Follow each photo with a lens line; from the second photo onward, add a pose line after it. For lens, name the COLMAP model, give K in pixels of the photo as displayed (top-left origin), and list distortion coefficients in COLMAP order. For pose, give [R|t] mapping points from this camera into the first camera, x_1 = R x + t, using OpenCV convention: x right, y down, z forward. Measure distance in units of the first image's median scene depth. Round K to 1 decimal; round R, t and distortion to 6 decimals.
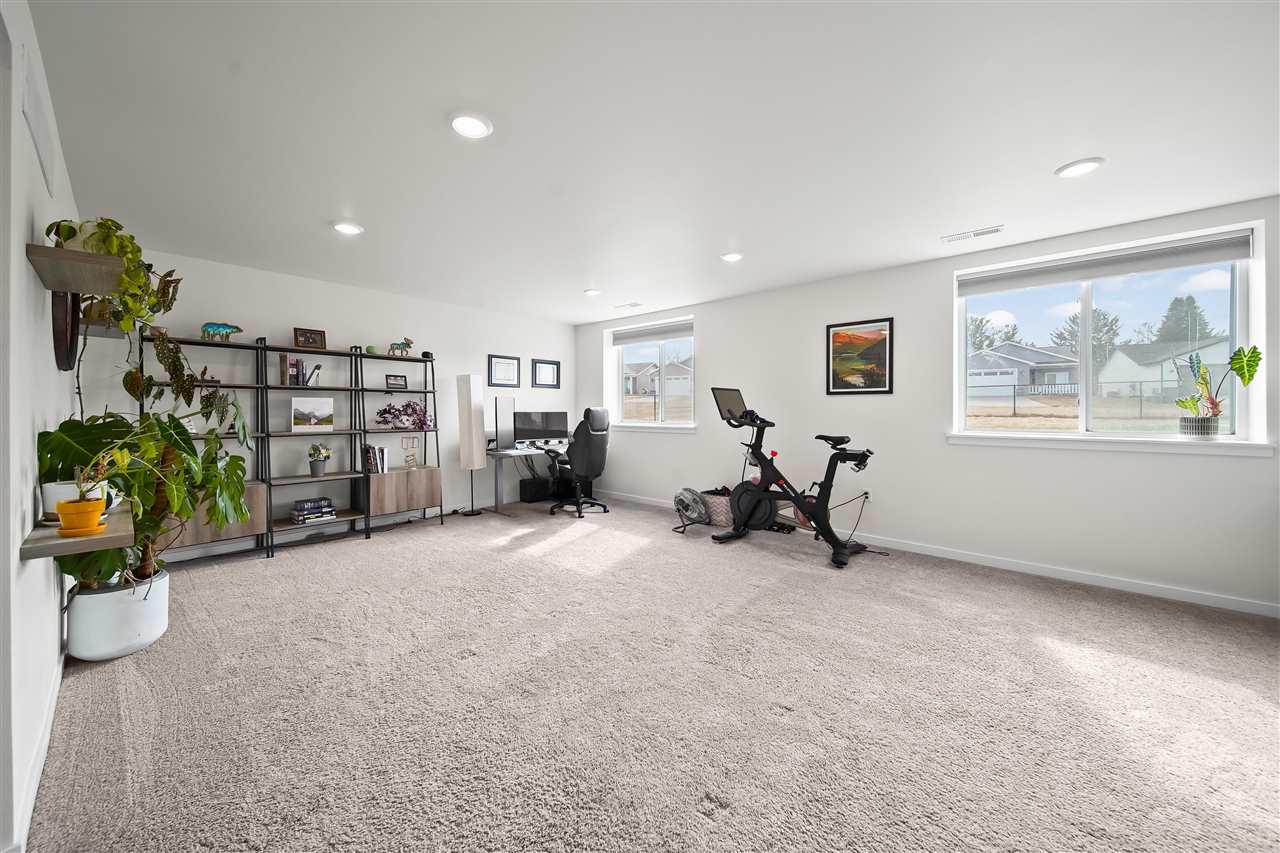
lens RADIAL K [[454.9, 0, 632.4], [0, 454.9, 419.6], [0, 0, 1]] dist [-0.000490, -0.001086]
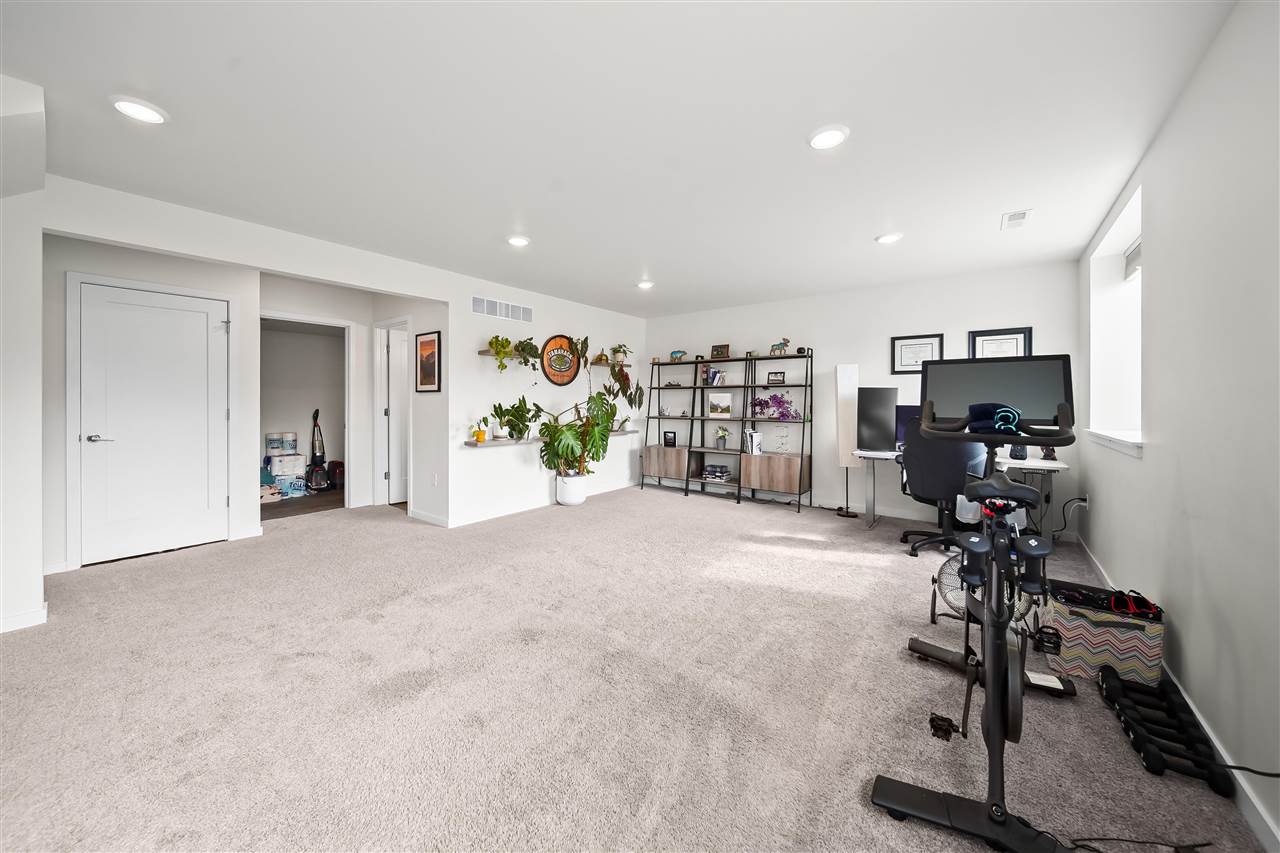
lens RADIAL K [[454.9, 0, 632.4], [0, 454.9, 419.6], [0, 0, 1]] dist [-0.000490, -0.001086]
pose [[0.068001, 0.046683, -0.996592, 1.340629], [-0.019582, 0.998775, 0.045449, -0.051075], [0.997493, 0.016425, 0.068832, 1.235787]]
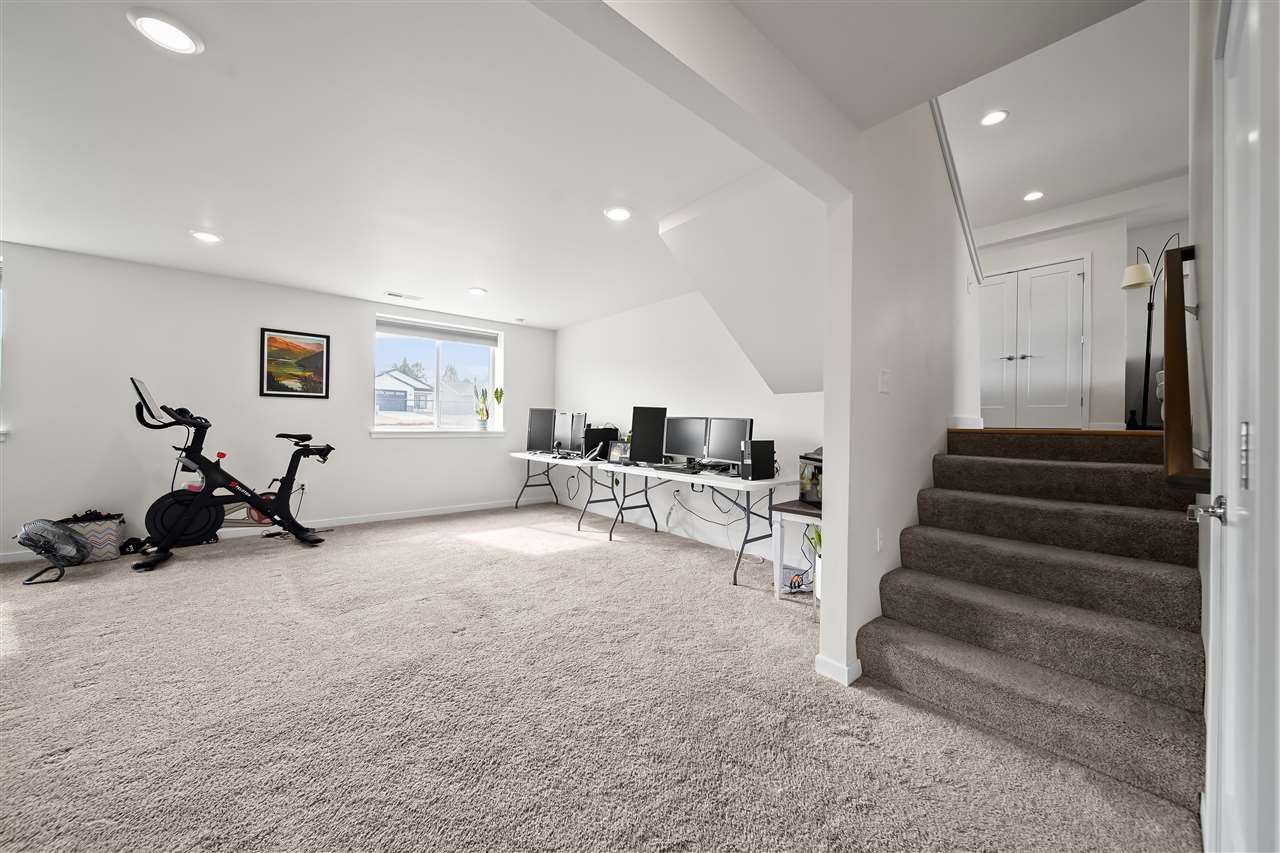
lens RADIAL K [[454.9, 0, 632.4], [0, 454.9, 419.6], [0, 0, 1]] dist [-0.000490, -0.001086]
pose [[0.139738, 0.013803, 0.990092, -0.479299], [0.008135, 0.999853, -0.015087, 0.021714], [-0.990155, 0.010162, 0.139605, 0.033585]]
